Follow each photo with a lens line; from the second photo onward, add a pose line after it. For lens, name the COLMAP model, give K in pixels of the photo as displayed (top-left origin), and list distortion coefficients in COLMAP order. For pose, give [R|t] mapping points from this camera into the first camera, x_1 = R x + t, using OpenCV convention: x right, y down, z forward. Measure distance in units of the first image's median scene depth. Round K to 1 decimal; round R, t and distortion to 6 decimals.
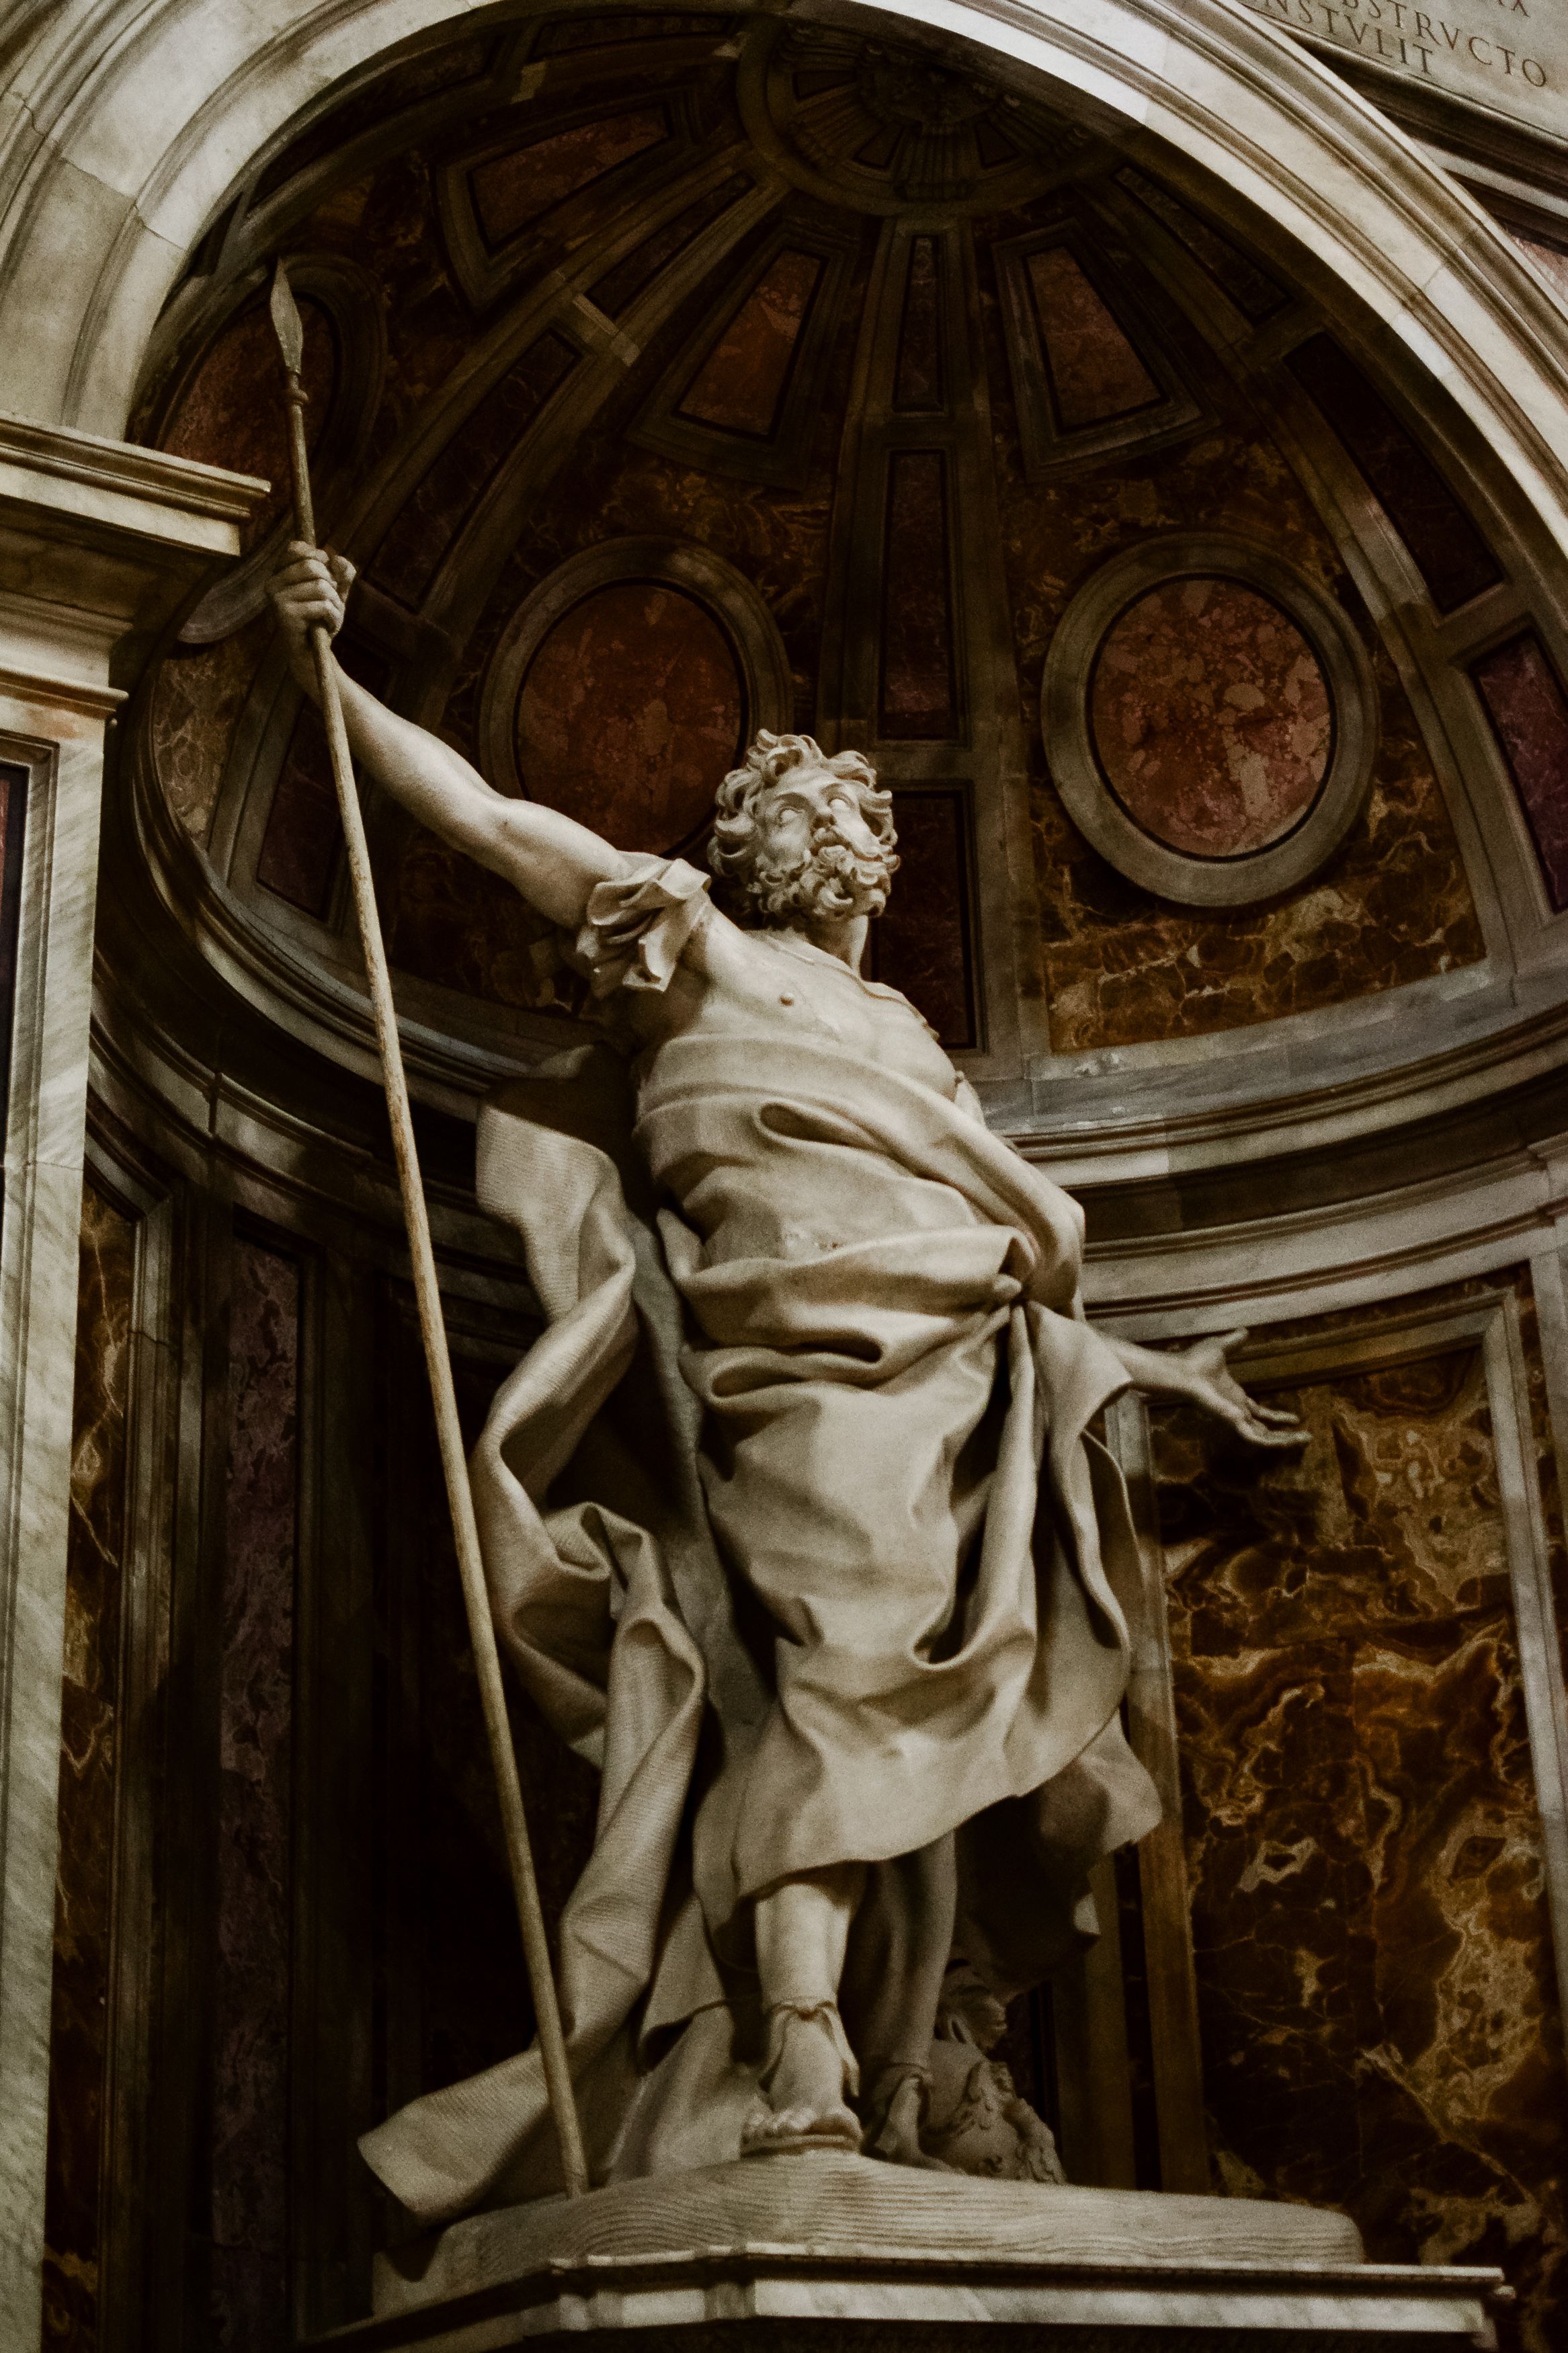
lens RADIAL K [[3674.6, 0, 784.0], [0, 3674.6, 1176.5], [0, 0, 1]] dist [-0.158422, 0.104192]
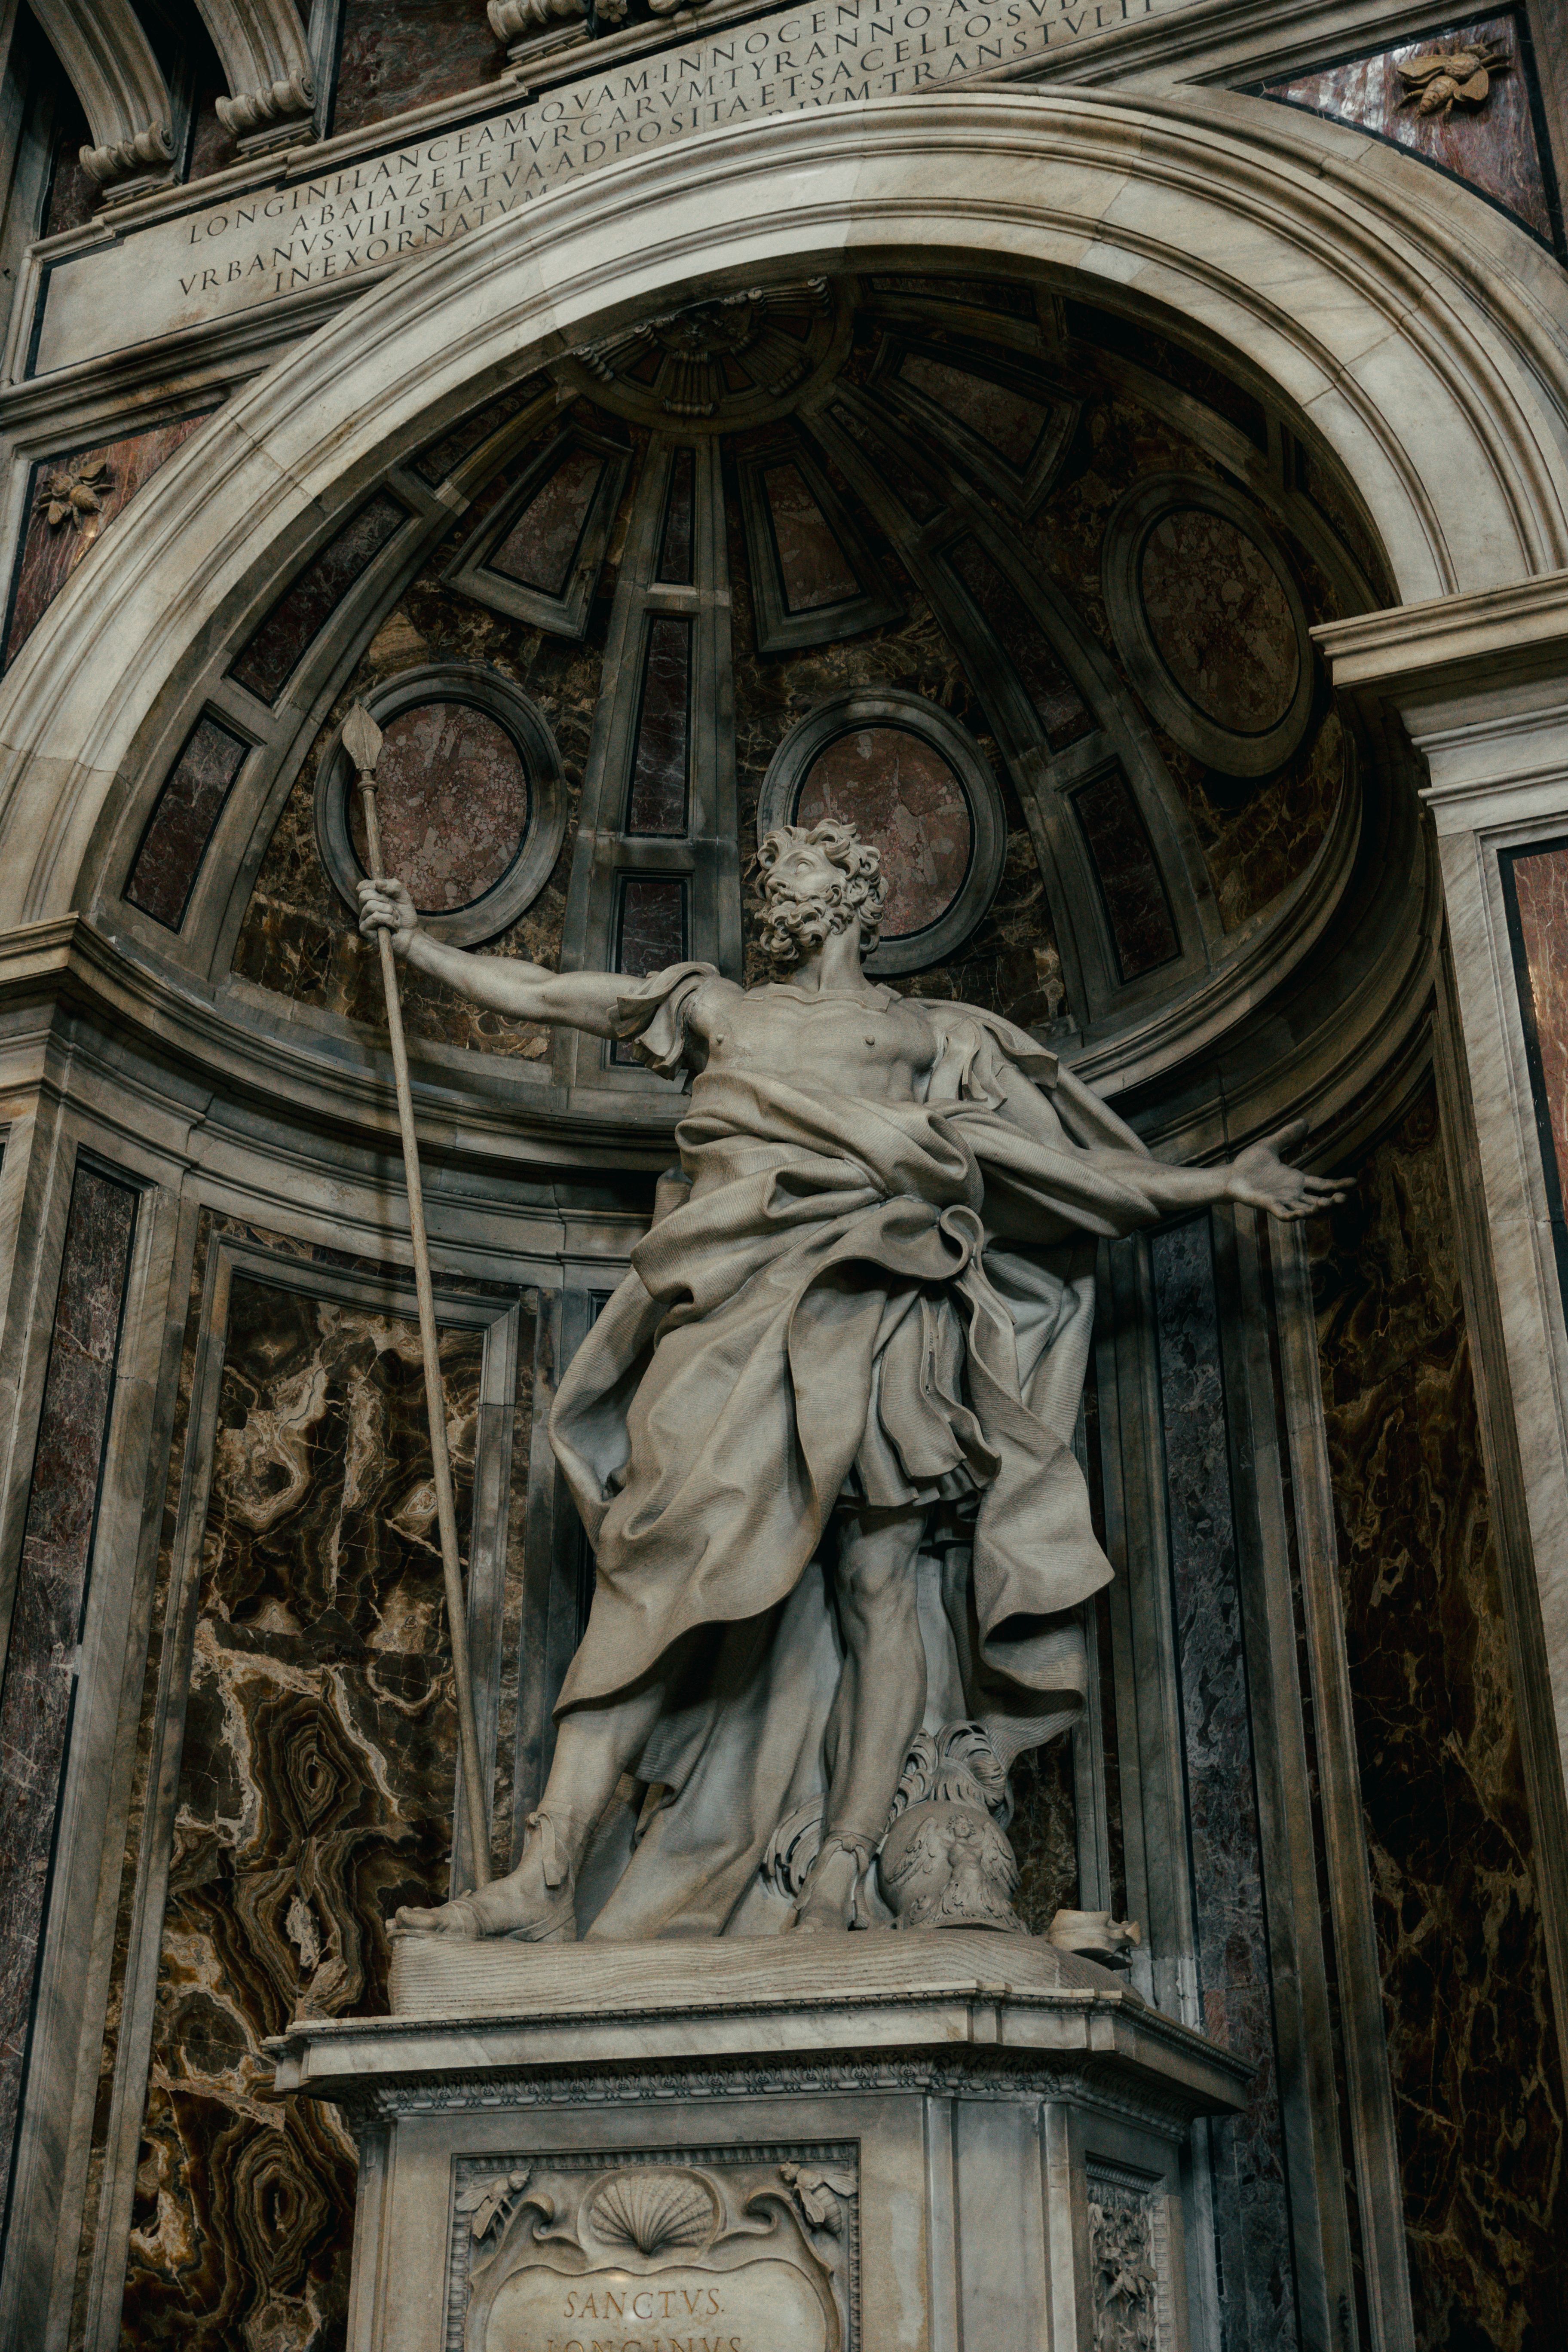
lens RADIAL K [[2503.0, 0, 784.0], [0, 2503.0, 1176.0], [0, 0, 1]] dist [0.017253, -0.010196]
pose [[0.625003, -0.310463, -0.716230, 0.600330], [0.304737, 0.941747, -0.142294, 0.124620], [0.718684, -0.129328, 0.683204, 0.356730]]
